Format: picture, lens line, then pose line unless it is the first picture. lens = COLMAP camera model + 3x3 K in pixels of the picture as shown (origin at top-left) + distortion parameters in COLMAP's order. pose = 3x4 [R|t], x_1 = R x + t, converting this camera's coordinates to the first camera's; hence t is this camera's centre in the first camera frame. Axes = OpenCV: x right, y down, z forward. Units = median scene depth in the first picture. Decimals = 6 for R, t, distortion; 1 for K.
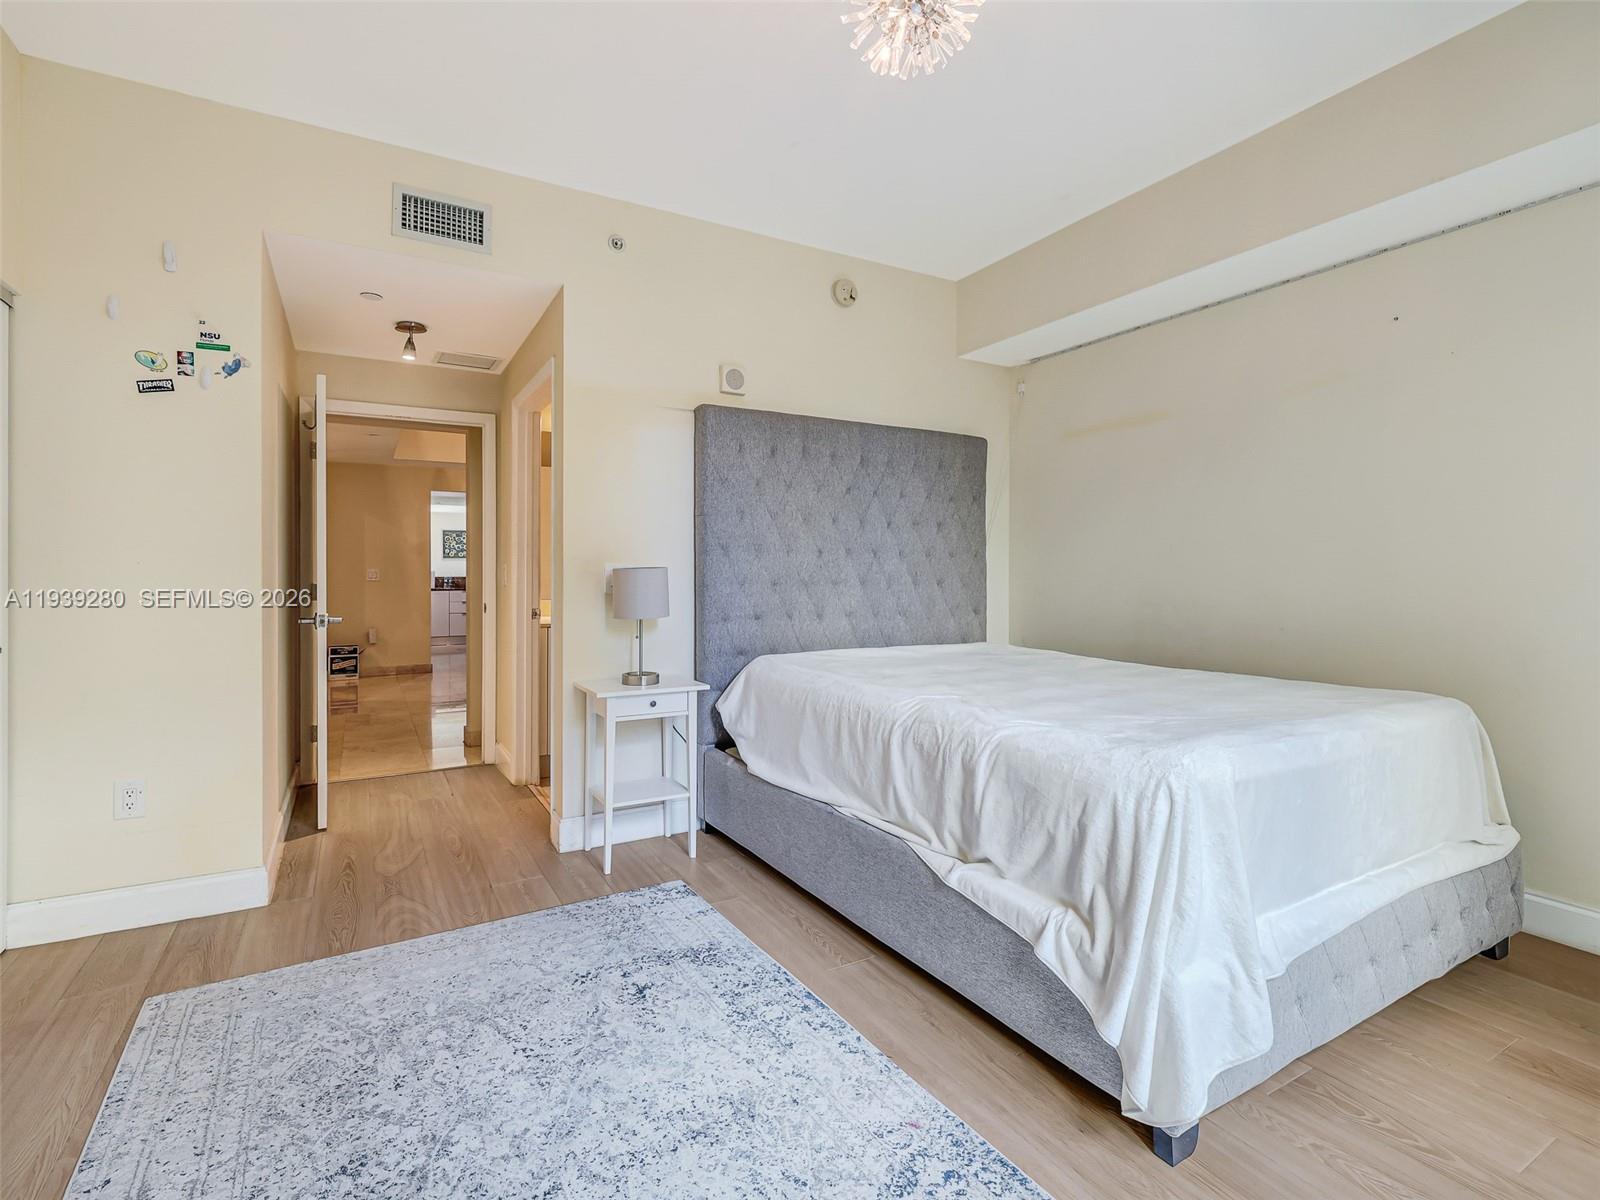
lens RADIAL K [[757.9, 0, 783.0], [0, 757.9, 595.0], [0, 0, 1]] dist [0.001600, -0.000138]
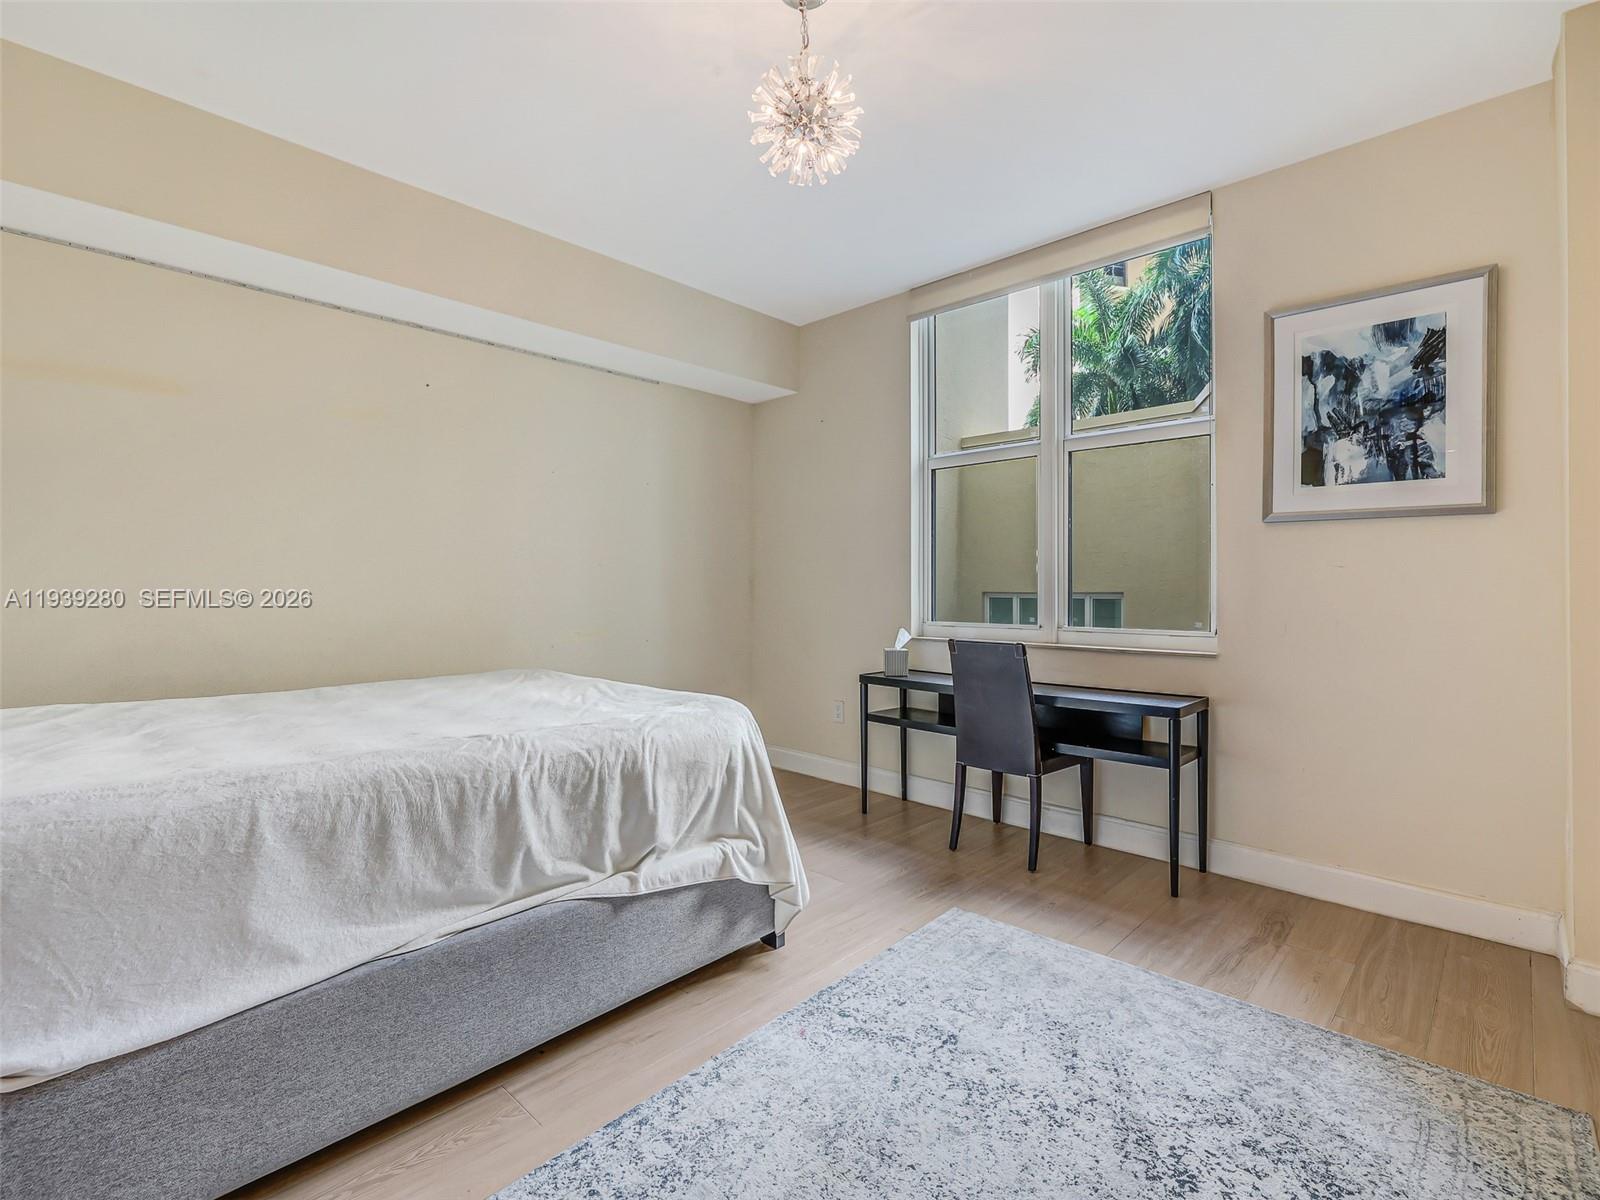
lens RADIAL K [[757.9, 0, 783.0], [0, 757.9, 595.0], [0, 0, 1]] dist [0.001600, -0.000138]
pose [[-0.284302, -0.017789, 0.958570, -0.668231], [0.017193, 0.999572, 0.023649, -0.030809], [-0.958581, 0.023204, -0.283875, 0.918370]]
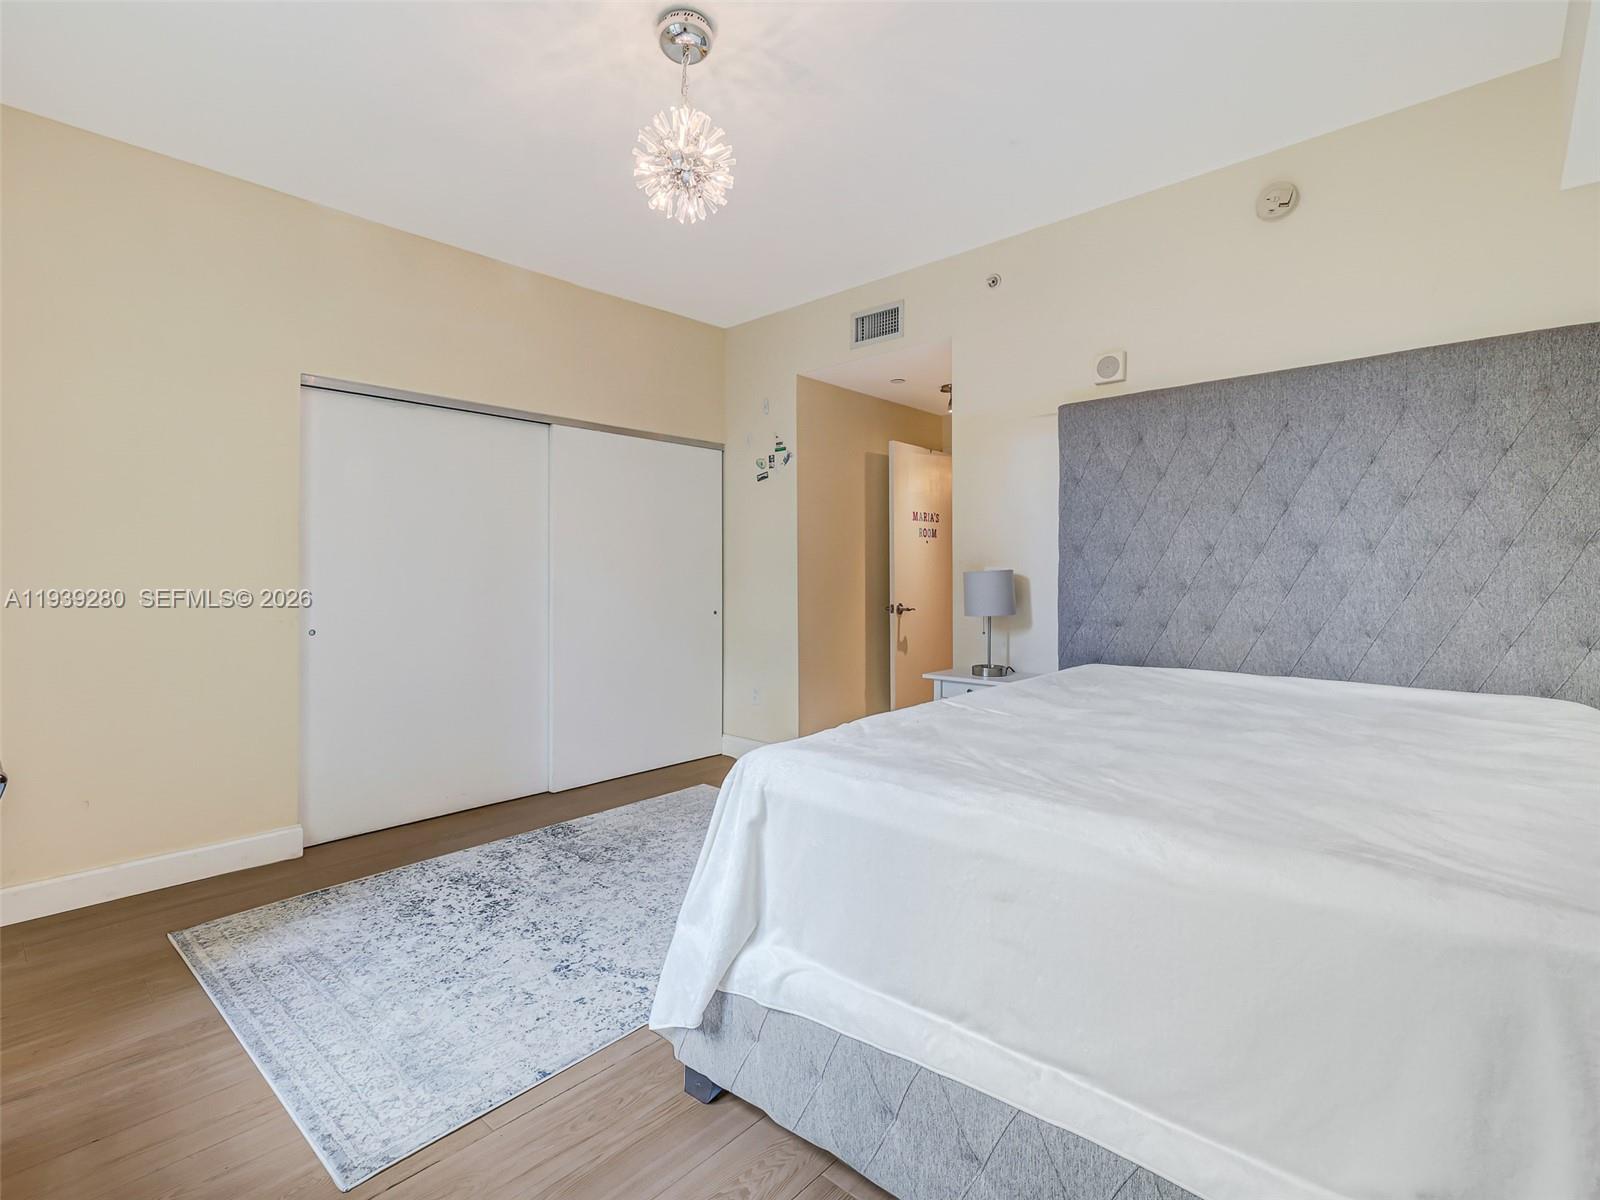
lens RADIAL K [[771.6, 0, 790.0], [0, 771.6, 600.9], [0, 0, 1]] dist [0.002020, 0.000136]
pose [[0.317071, 0.032329, -0.947850, 1.060959], [-0.018913, 0.999436, 0.027762, -0.024050], [0.948213, 0.009124, 0.317504, 0.484137]]
